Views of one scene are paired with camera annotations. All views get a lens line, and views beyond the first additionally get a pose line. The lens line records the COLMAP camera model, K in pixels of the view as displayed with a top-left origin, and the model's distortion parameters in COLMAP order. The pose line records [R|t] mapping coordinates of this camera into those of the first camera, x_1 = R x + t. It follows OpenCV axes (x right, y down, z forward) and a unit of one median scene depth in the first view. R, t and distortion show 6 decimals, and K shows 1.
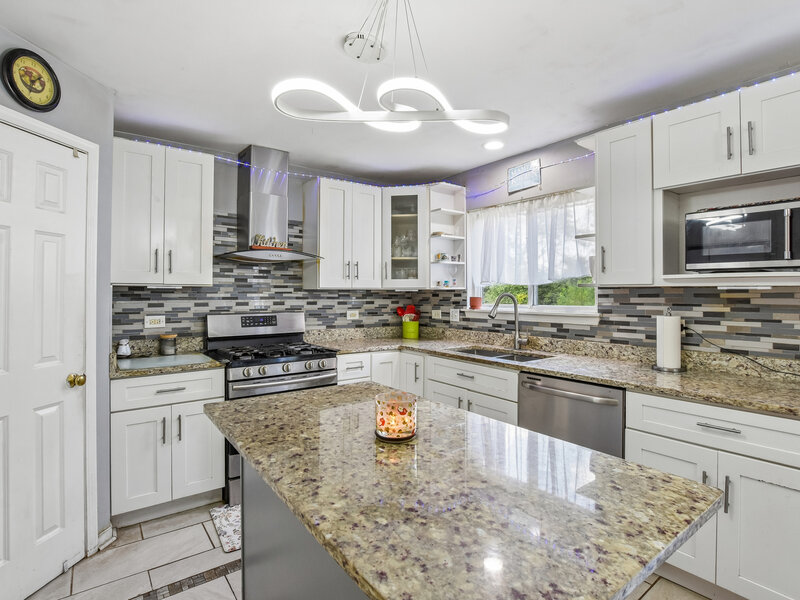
lens RADIAL K [[412.7, 0, 401.1], [0, 412.7, 294.5], [0, 0, 1]] dist [-0.029561, 0.000195]
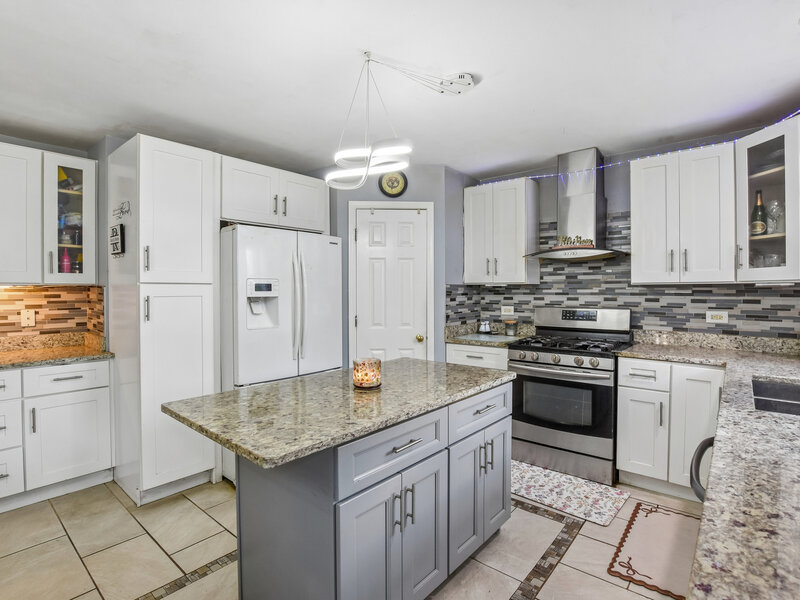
lens RADIAL K [[412.7, 0, 401.1], [0, 412.7, 294.5], [0, 0, 1]] dist [-0.029561, 0.000195]
pose [[0.218099, 0.010566, -0.975869, 0.571895], [0.002720, 0.999931, 0.011435, -0.002706], [0.975923, -0.005149, 0.218055, 0.311513]]
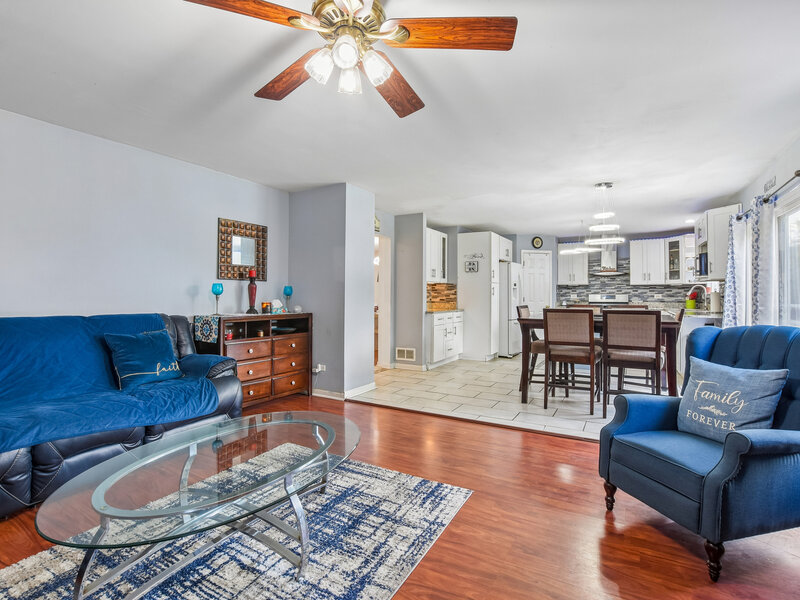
lens RADIAL K [[412.7, 0, 401.1], [0, 412.7, 294.5], [0, 0, 1]] dist [-0.029561, 0.000195]
pose [[0.383501, -0.000816, -0.923540, 1.590253], [-0.002054, 0.999996, -0.001736, 0.053582], [0.923538, 0.002563, 0.383498, -1.270562]]
